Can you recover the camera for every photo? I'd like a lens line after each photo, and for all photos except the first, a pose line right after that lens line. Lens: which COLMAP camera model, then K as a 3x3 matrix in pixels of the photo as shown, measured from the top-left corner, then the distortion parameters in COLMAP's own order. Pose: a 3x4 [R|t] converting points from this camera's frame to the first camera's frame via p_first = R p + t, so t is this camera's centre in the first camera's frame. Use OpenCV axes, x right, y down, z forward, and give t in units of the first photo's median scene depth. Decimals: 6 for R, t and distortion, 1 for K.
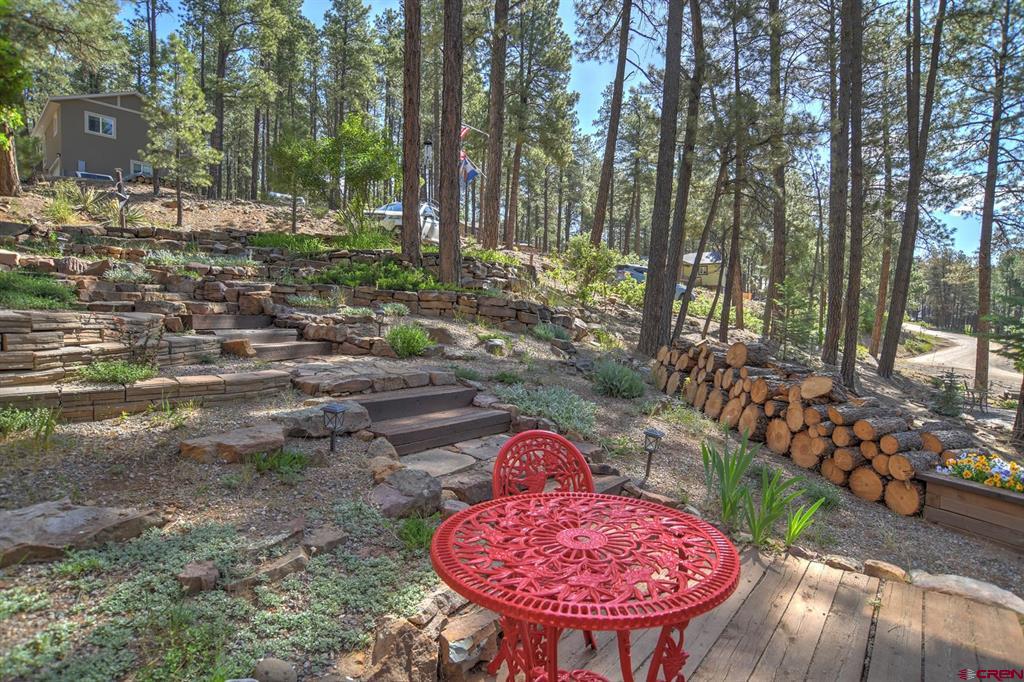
lens RADIAL K [[531.8, 0, 513.0], [0, 531.8, 327.8], [0, 0, 1]] dist [-0.090152, 0.046786]
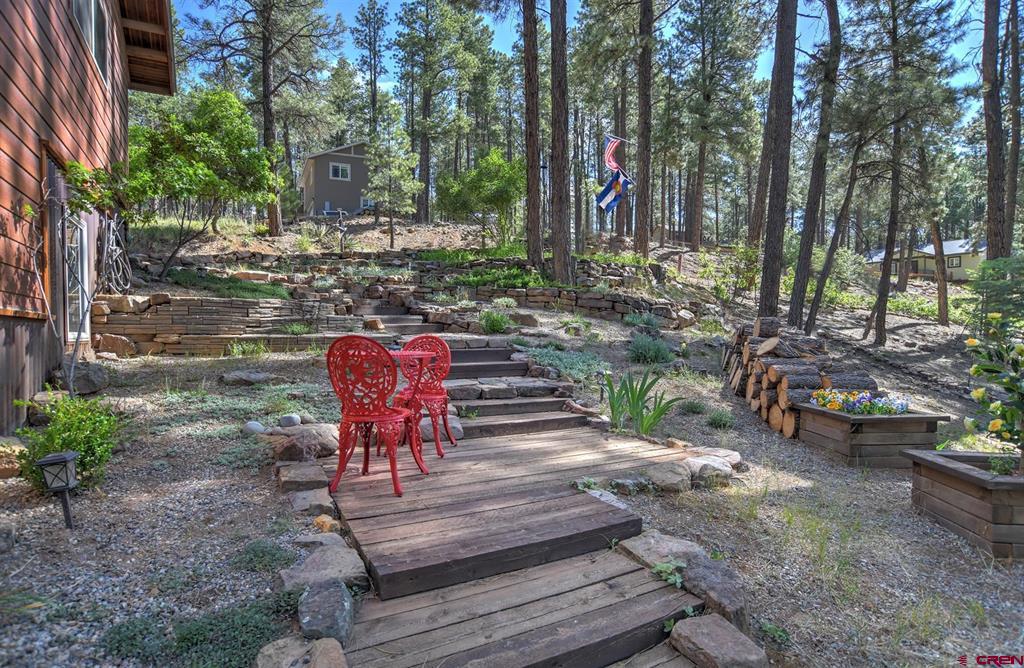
lens RADIAL K [[546.5, 0, 513.7], [0, 546.5, 325.2], [0, 0, 1]] dist [-0.097788, 0.052841]
pose [[0.927910, -0.017634, -0.372386, 0.170251], [0.008861, 0.999642, -0.025258, 0.031363], [0.372698, 0.020138, 0.927734, -0.127773]]
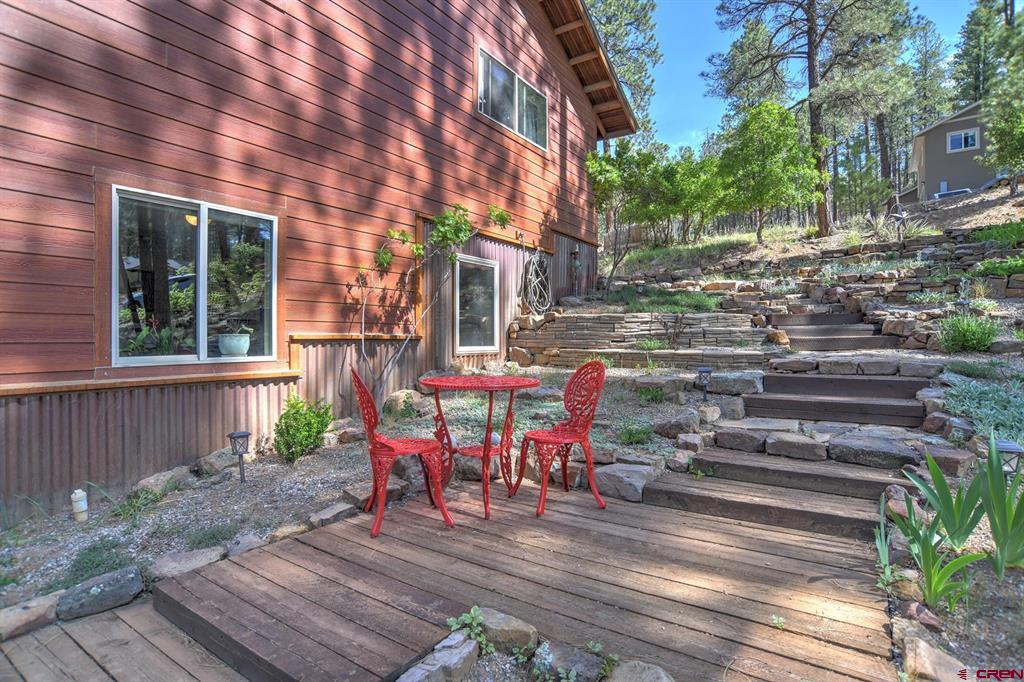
lens RADIAL K [[527.2, 0, 516.8], [0, 527.2, 337.8], [0, 0, 1]] dist [-0.103952, 0.052739]
pose [[0.097035, -0.006459, -0.995260, 0.245832], [-0.008908, 0.999933, -0.007358, 0.019816], [0.995241, 0.009580, 0.096971, 0.088650]]
